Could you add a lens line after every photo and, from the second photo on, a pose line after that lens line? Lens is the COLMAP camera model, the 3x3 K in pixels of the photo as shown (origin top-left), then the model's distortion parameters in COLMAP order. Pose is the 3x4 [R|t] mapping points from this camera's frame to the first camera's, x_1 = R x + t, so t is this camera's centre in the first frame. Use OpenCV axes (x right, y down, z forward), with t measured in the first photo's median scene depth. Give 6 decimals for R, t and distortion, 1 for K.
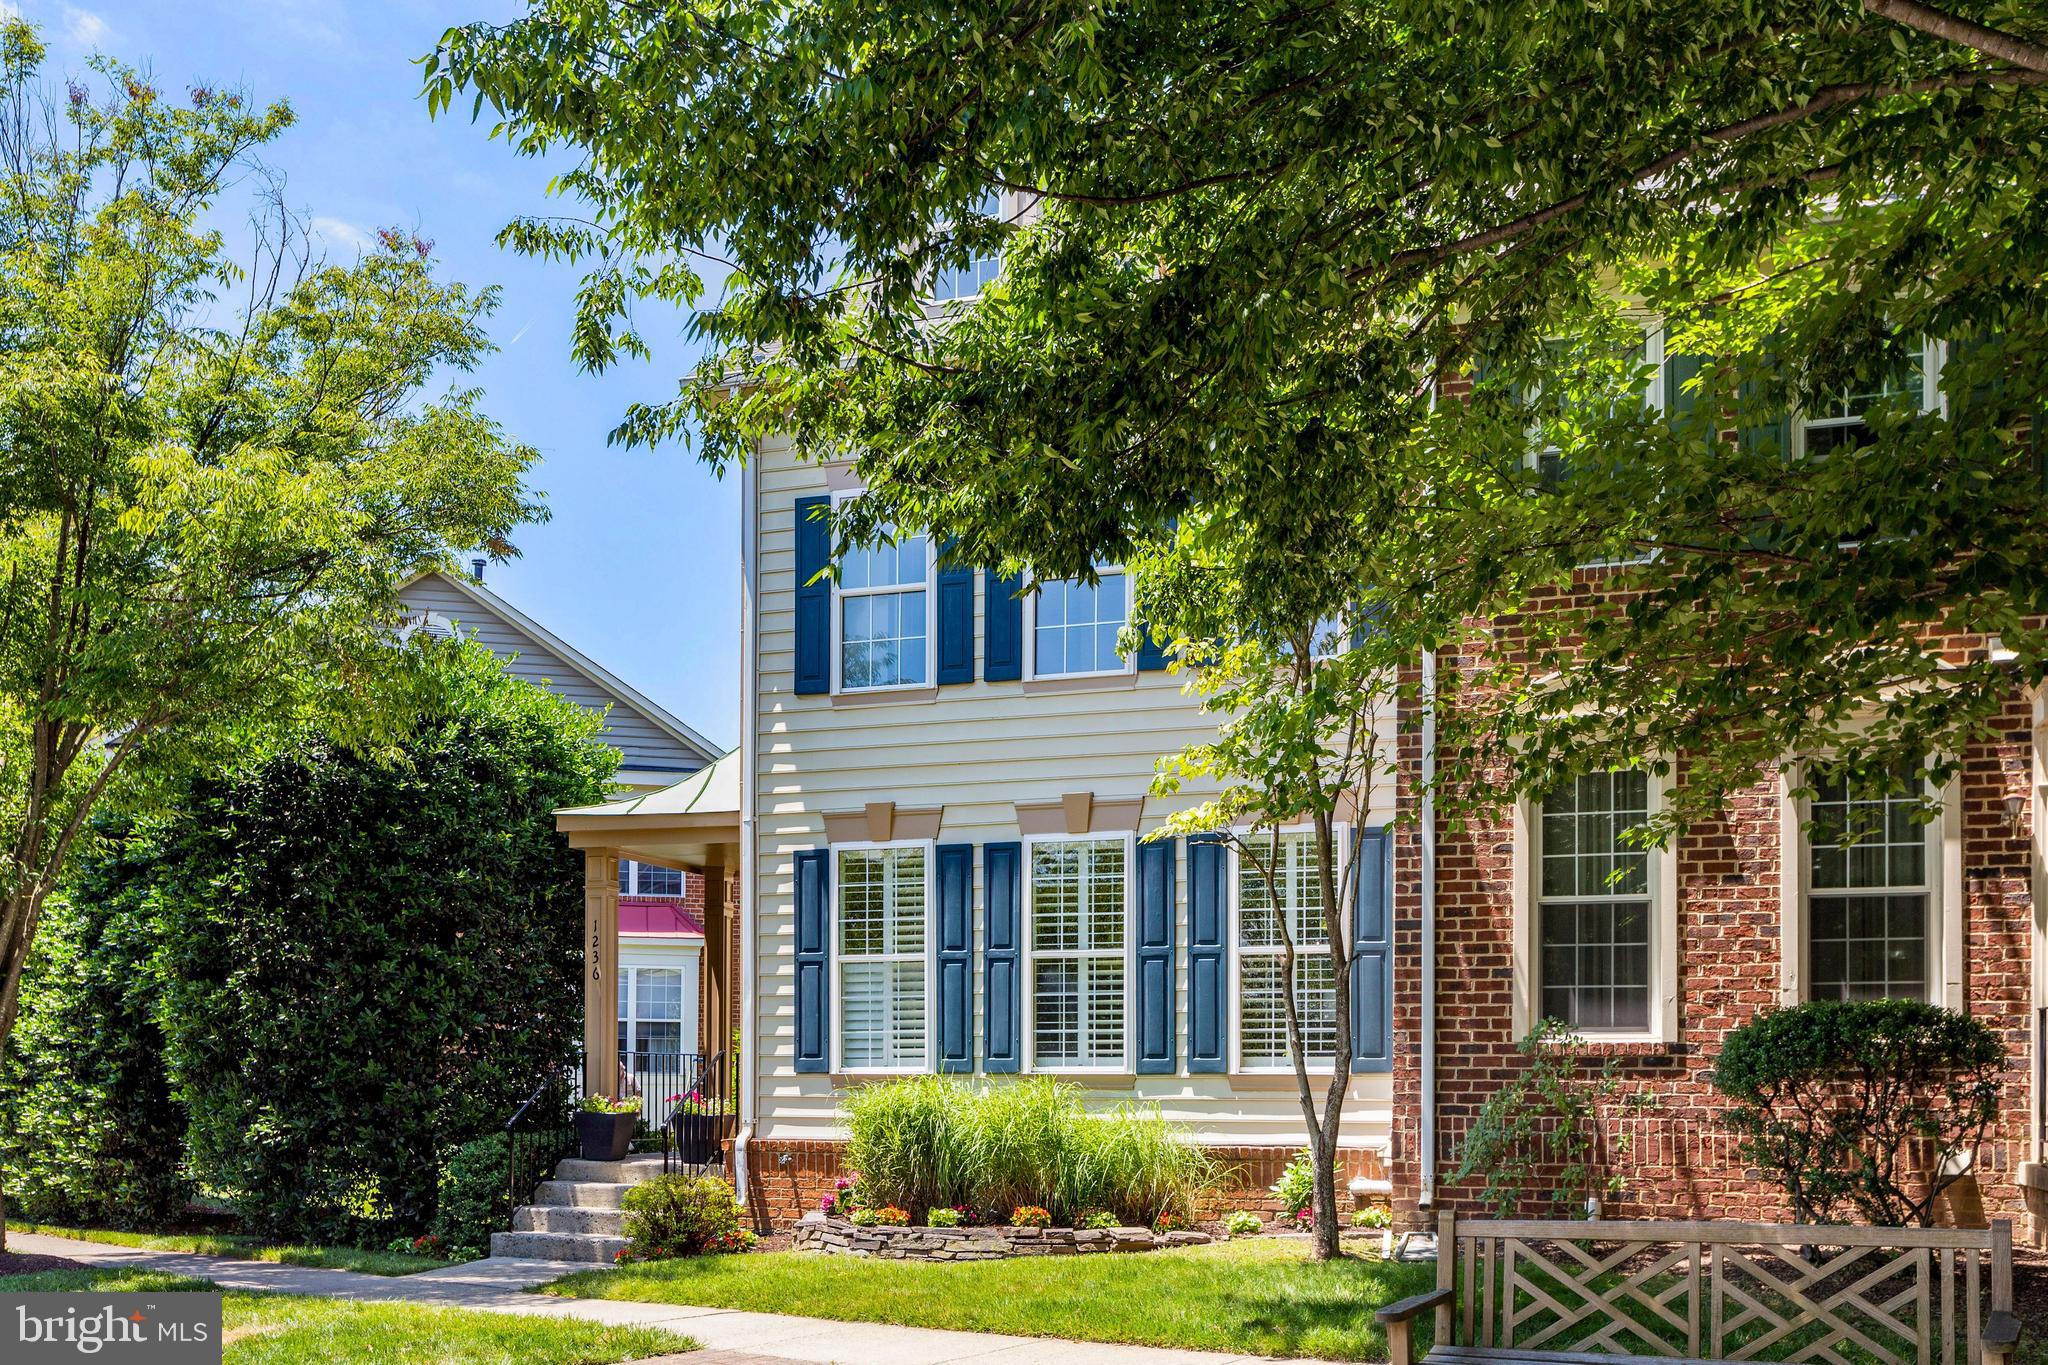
lens RADIAL K [[1695.6, 0, 1024.0], [0, 1695.6, 682.5], [0, 0, 1]] dist [0.001904, -0.004175]
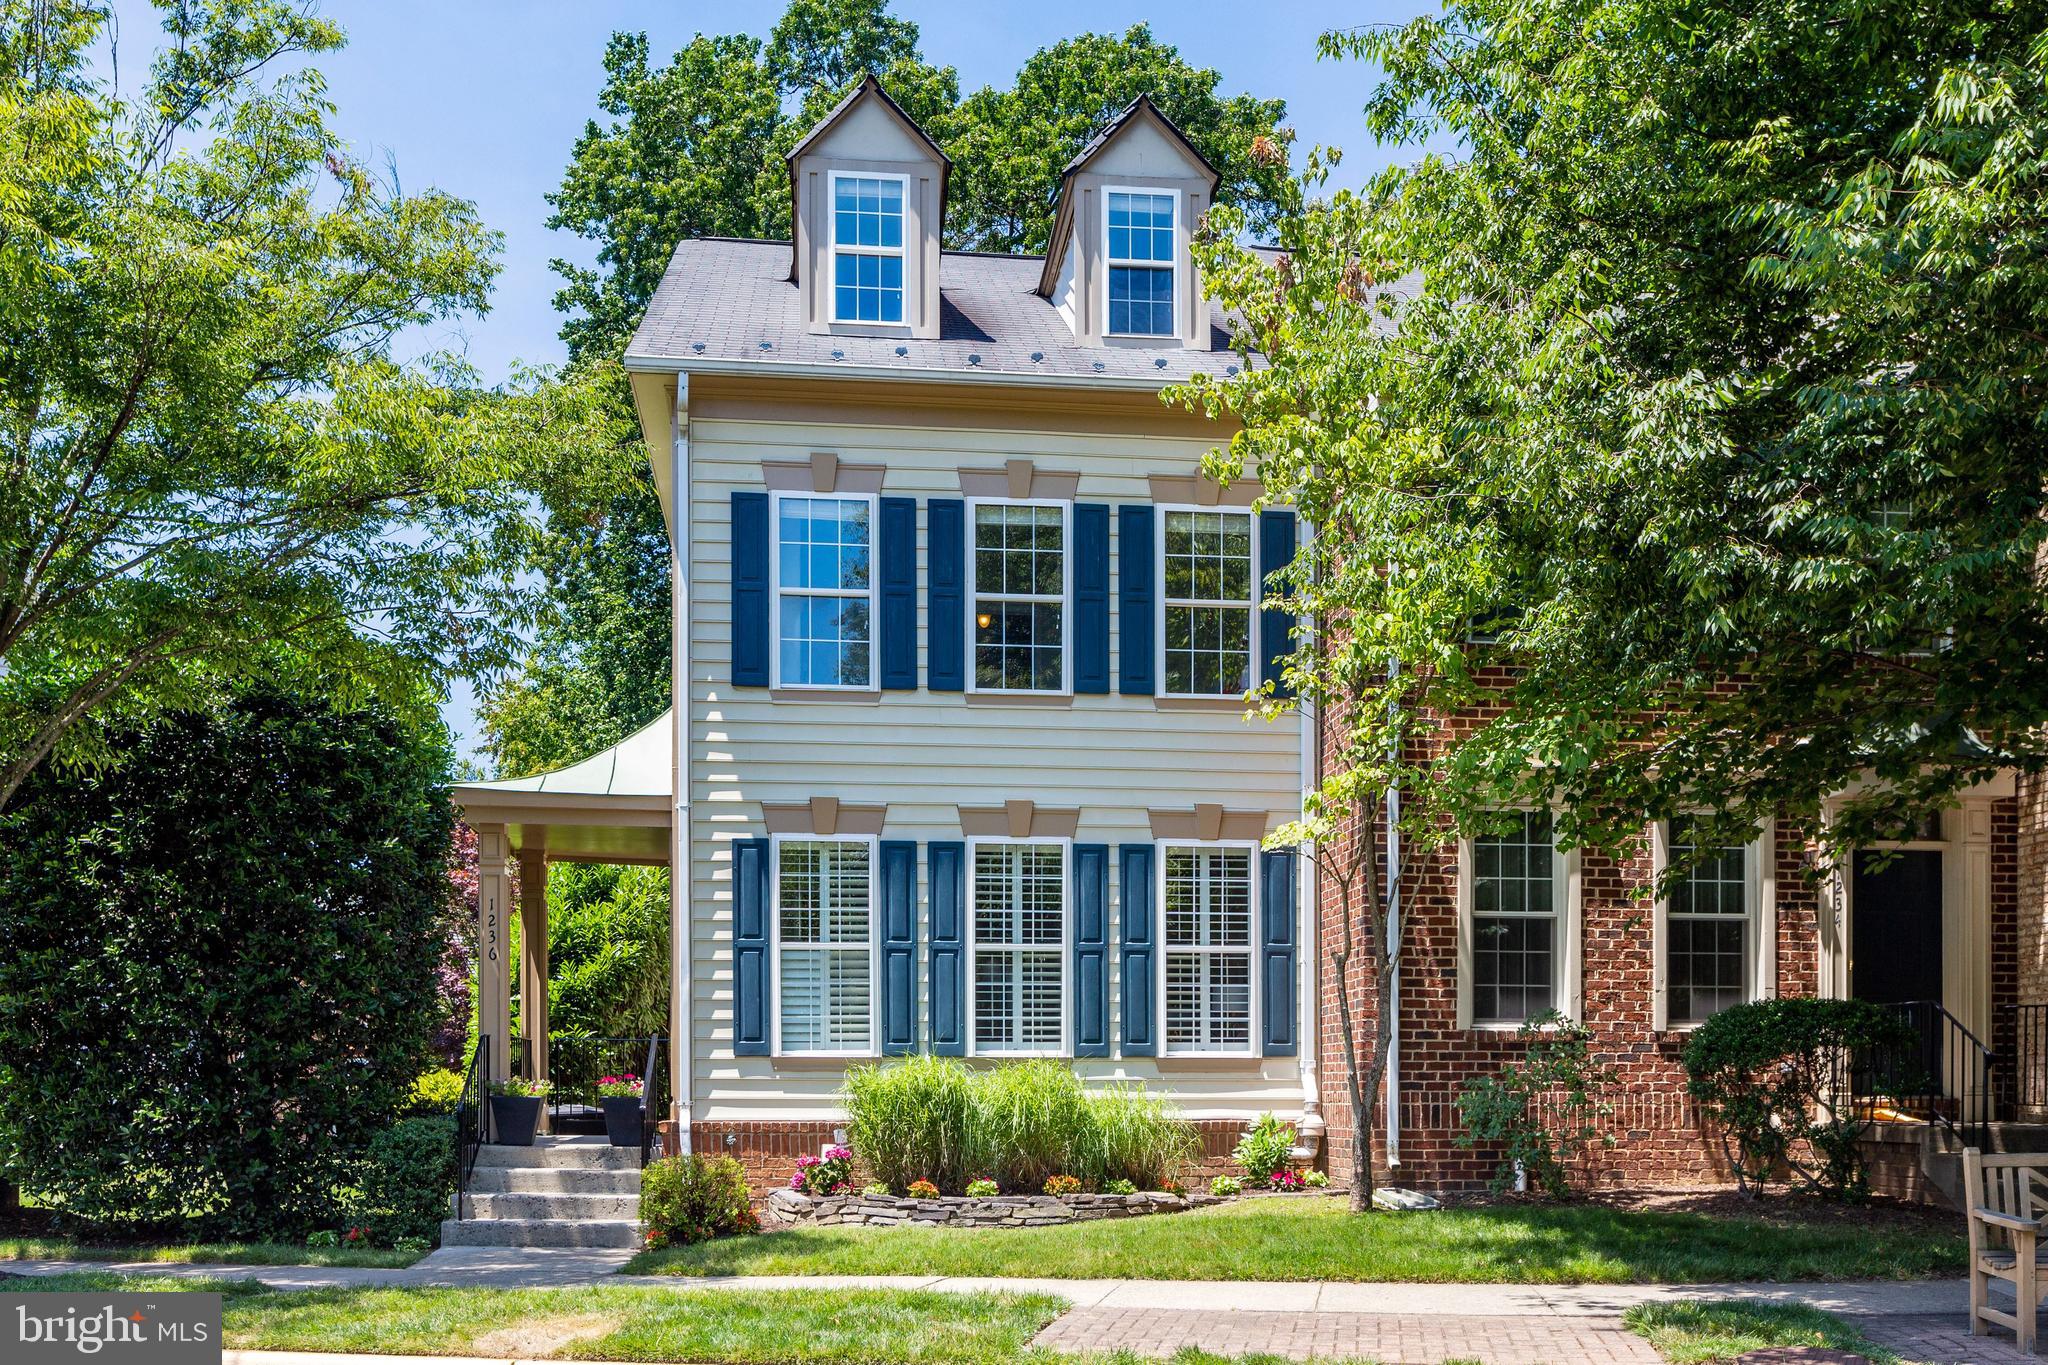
lens RADIAL K [[1590.4, 0, 1022.5], [0, 1590.4, 718.8], [0, 0, 1]] dist [0.004157, 0.000229]
pose [[0.924106, 0.082162, 0.373199, -0.354542], [-0.085916, 0.996281, -0.006595, 0.019981], [-0.372353, -0.025970, 0.927728, 0.053668]]
